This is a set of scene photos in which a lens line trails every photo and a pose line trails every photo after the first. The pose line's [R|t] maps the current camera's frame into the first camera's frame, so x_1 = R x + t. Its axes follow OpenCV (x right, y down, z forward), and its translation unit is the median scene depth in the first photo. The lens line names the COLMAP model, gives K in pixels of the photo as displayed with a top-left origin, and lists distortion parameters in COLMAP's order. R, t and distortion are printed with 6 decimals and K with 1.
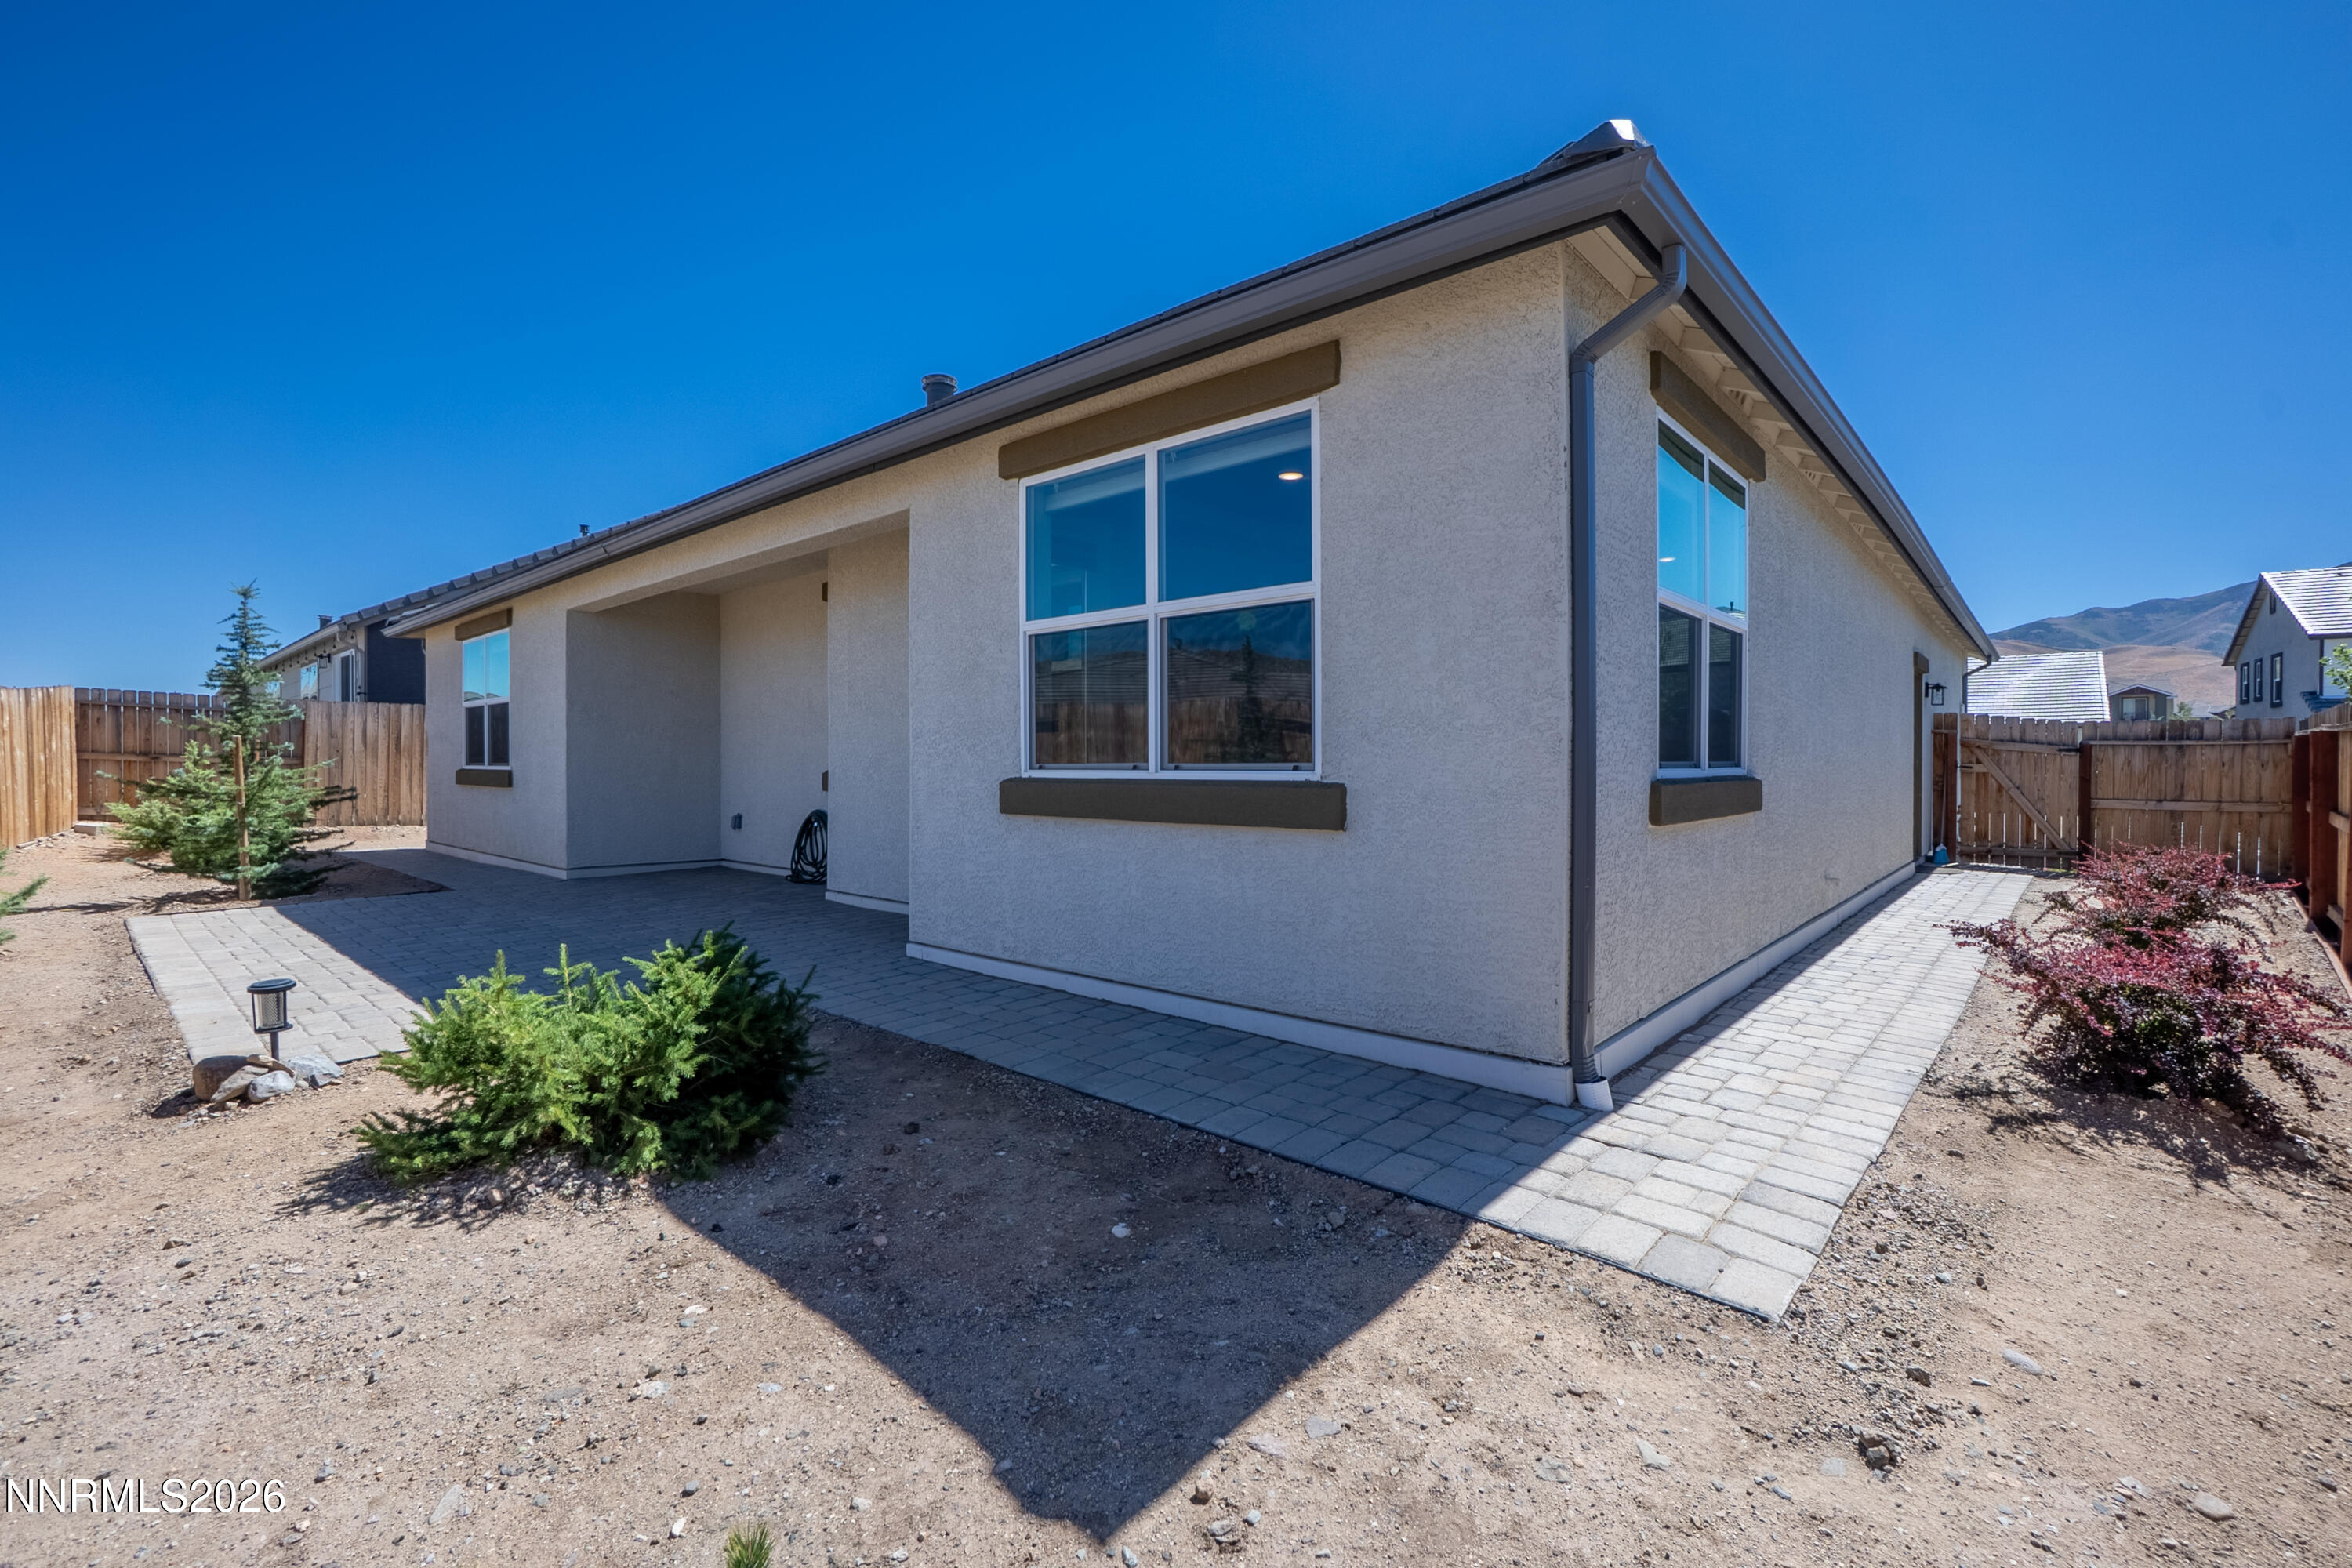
lens RADIAL K [[1059.7, 0, 1285.3], [0, 1059.7, 776.2], [0, 0, 1]] dist [-0.039311, 0.010862]
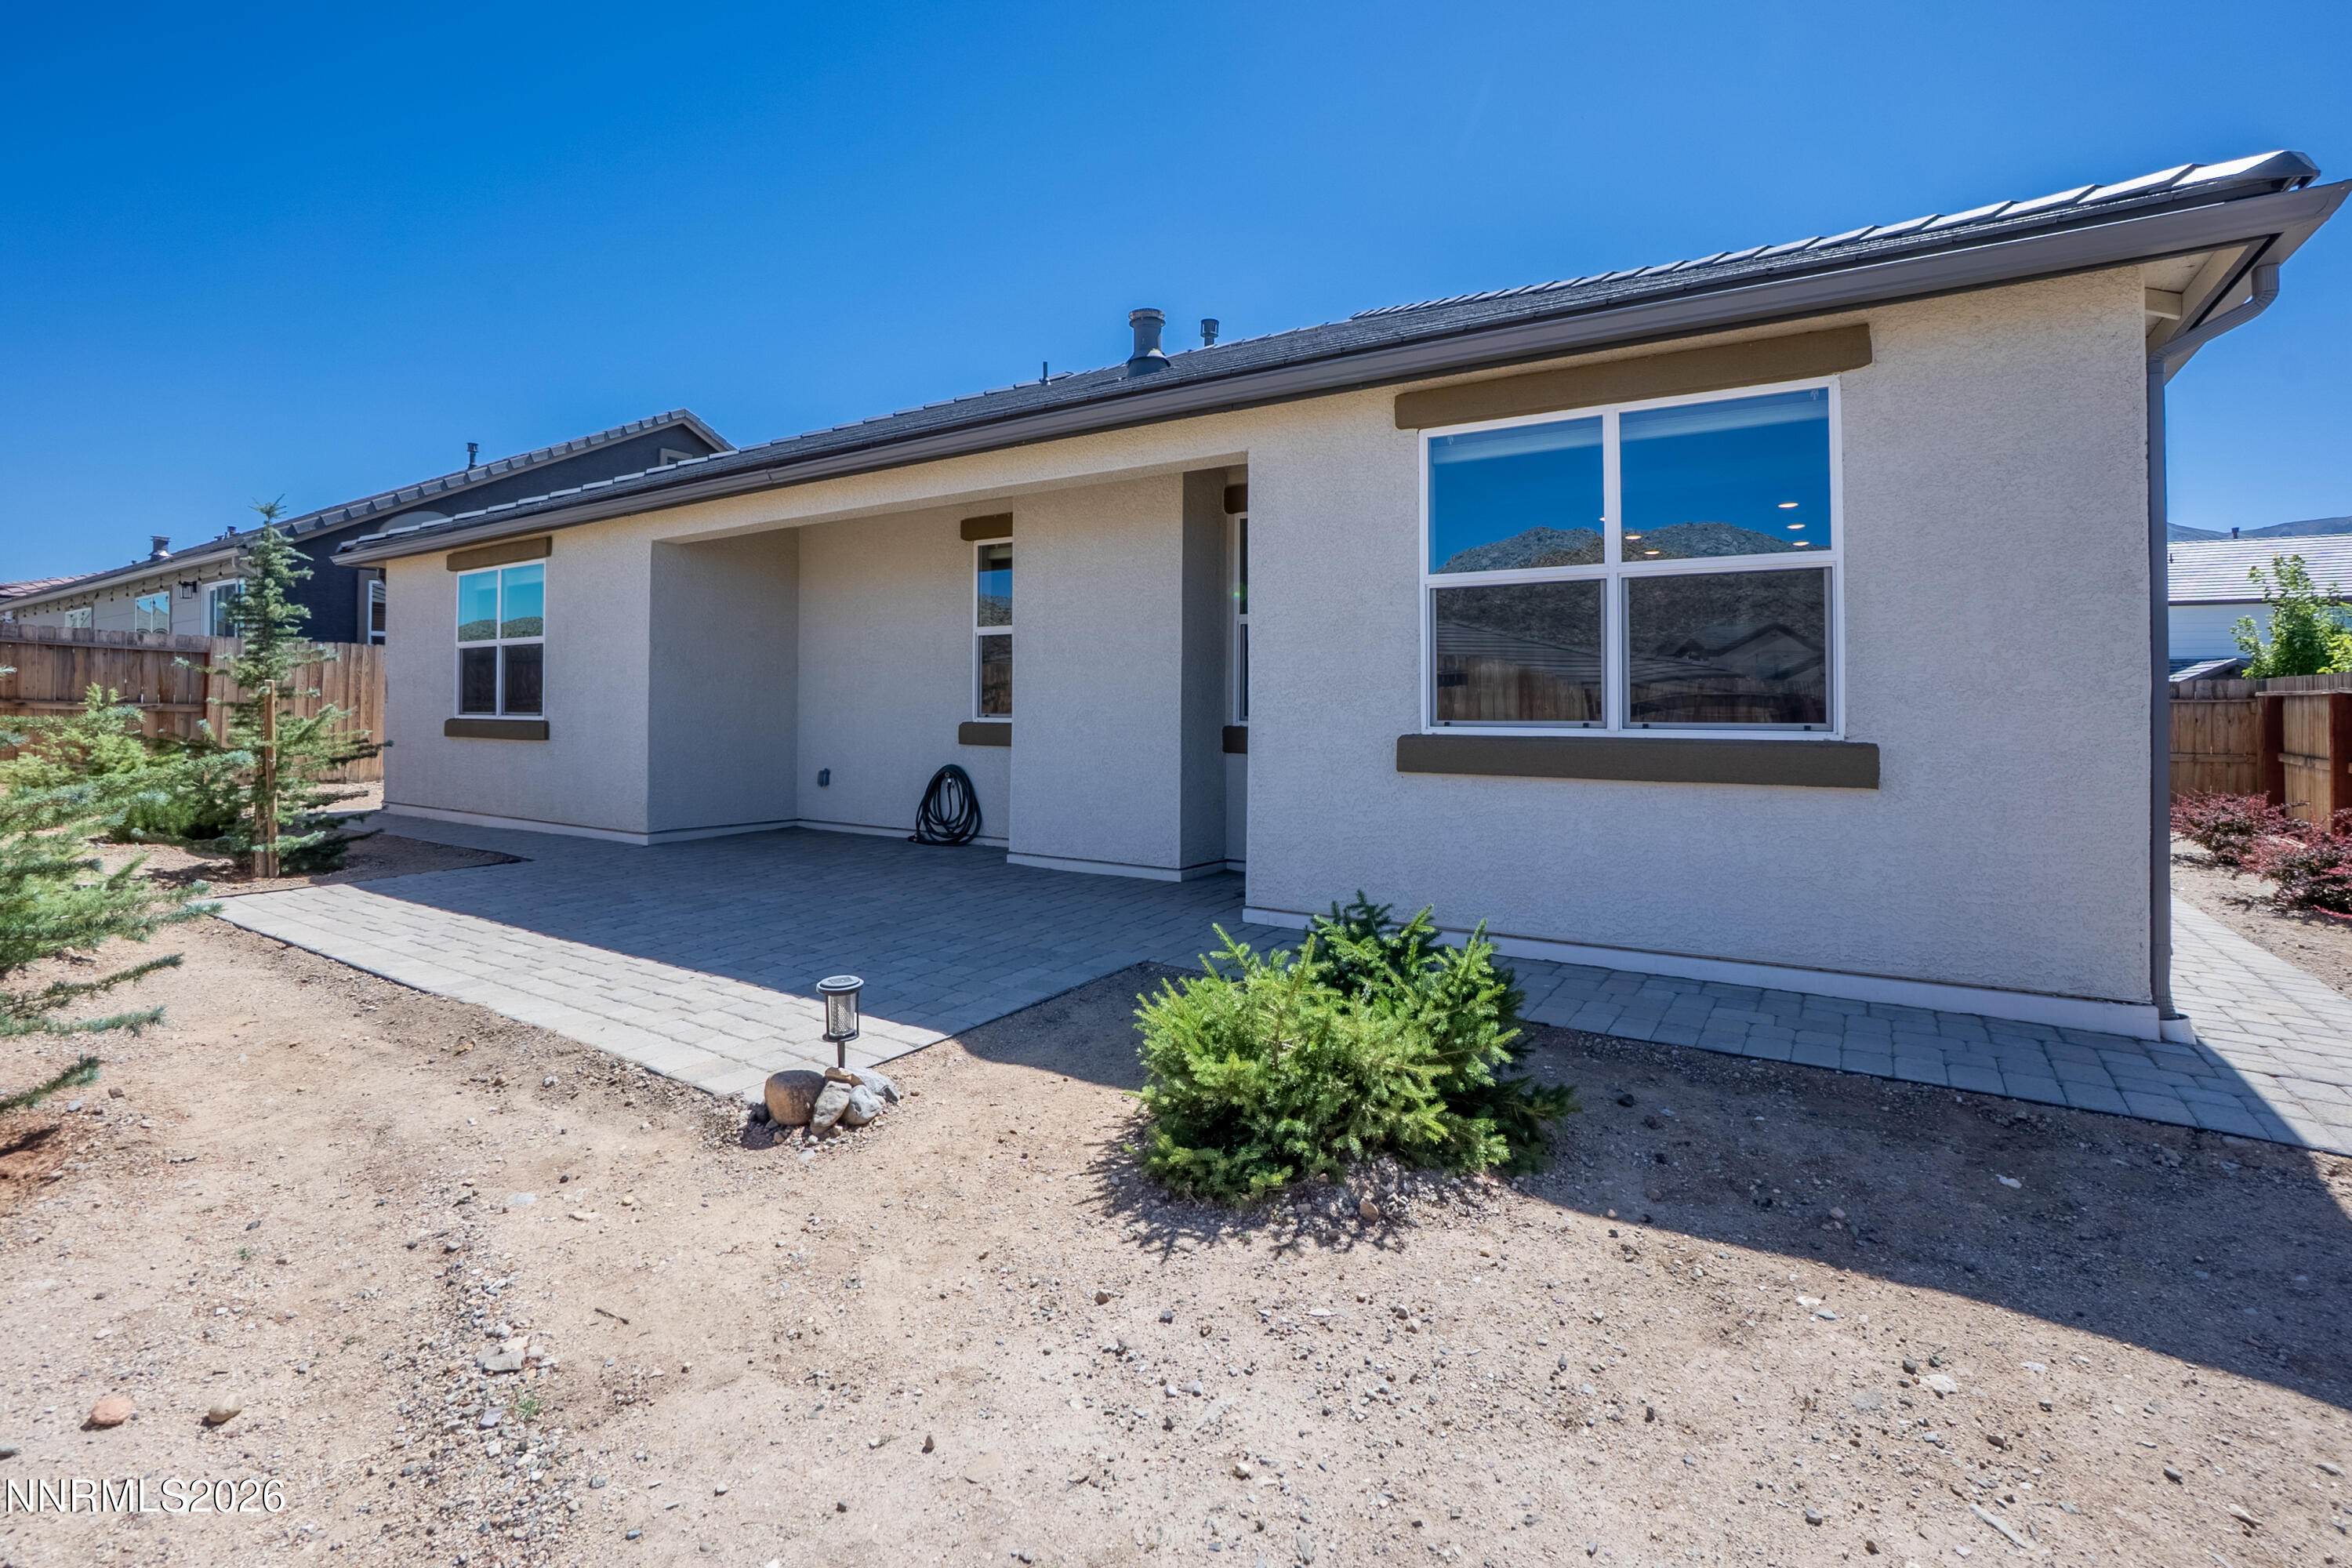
lens RADIAL K [[1059.7, 0, 1335.3], [0, 1059.7, 709.1], [0, 0, 1]] dist [-0.039311, 0.010862]
pose [[0.984397, 0.006279, 0.175848, -0.643563], [-0.003628, 0.999875, -0.015390, -0.009573], [-0.175923, 0.014511, 0.984297, 0.068488]]
